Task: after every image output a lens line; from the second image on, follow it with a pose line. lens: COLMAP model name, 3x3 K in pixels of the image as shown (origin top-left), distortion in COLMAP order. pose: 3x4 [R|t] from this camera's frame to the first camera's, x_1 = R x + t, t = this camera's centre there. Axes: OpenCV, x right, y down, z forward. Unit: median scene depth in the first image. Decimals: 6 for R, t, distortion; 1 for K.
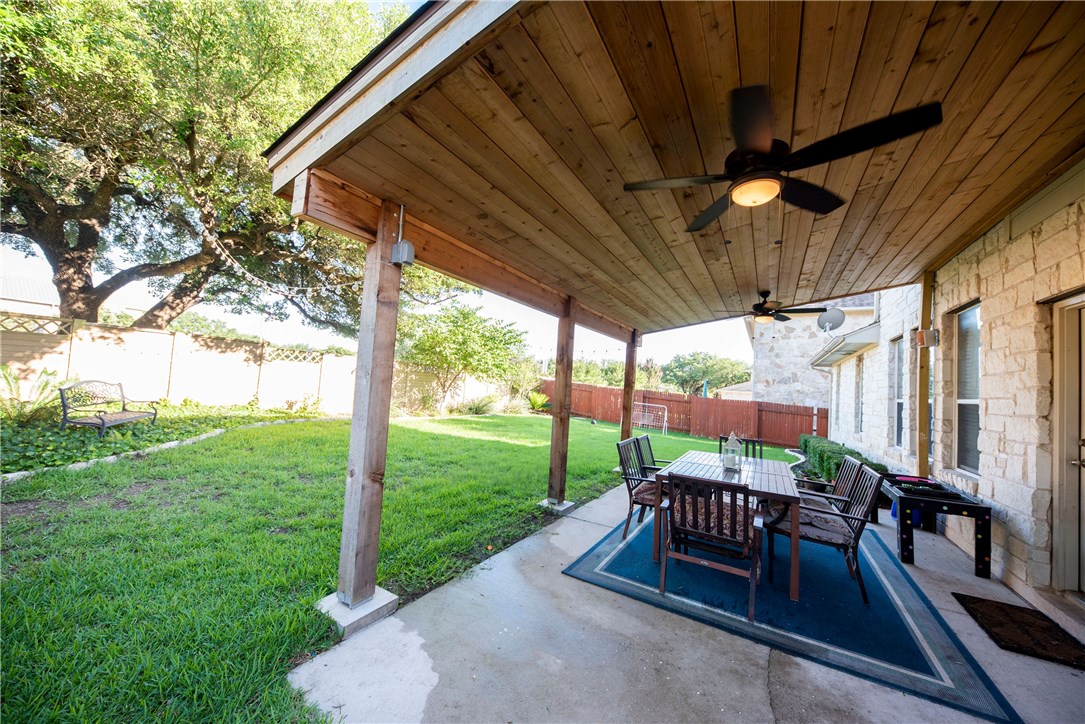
lens RADIAL K [[371.0, 0, 542.5], [0, 371.0, 362.0], [0, 0, 1]] dist [0.000000, -0.000001]
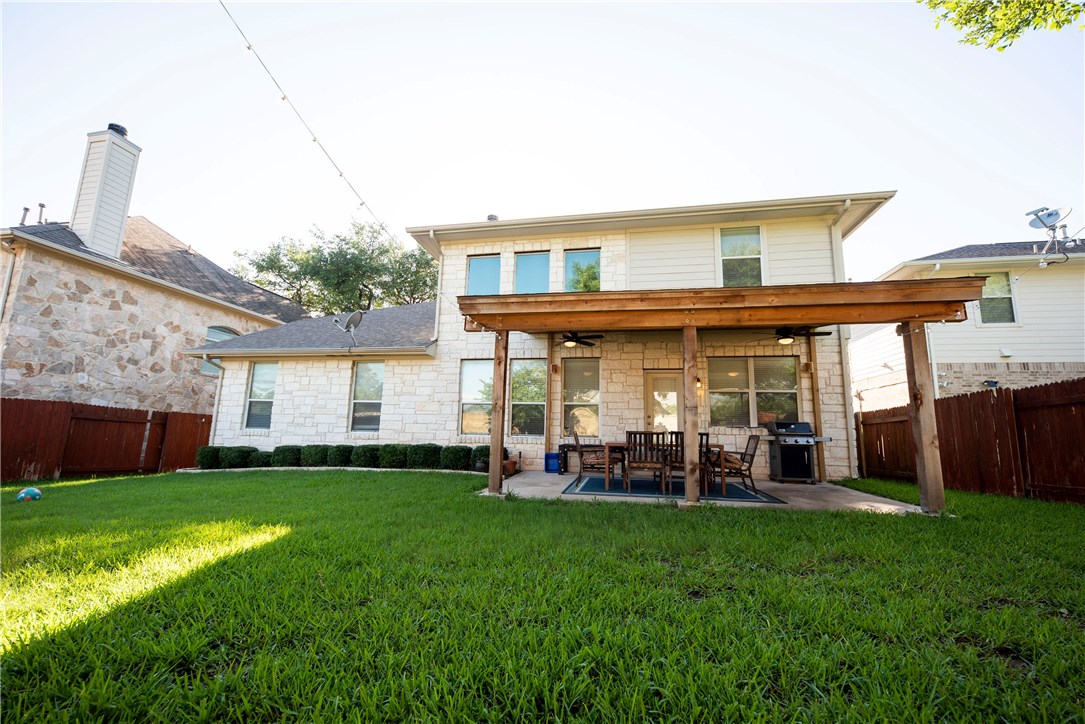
lens RADIAL K [[415.5, 0, 542.5], [0, 415.5, 362.0], [0, 0, 1]] dist [-0.000048, -0.000016]
pose [[-0.347661, 0.088767, 0.933409, -0.252235], [-0.098503, 0.986542, -0.130509, 0.052518], [-0.932432, -0.137317, -0.334238, 0.506703]]
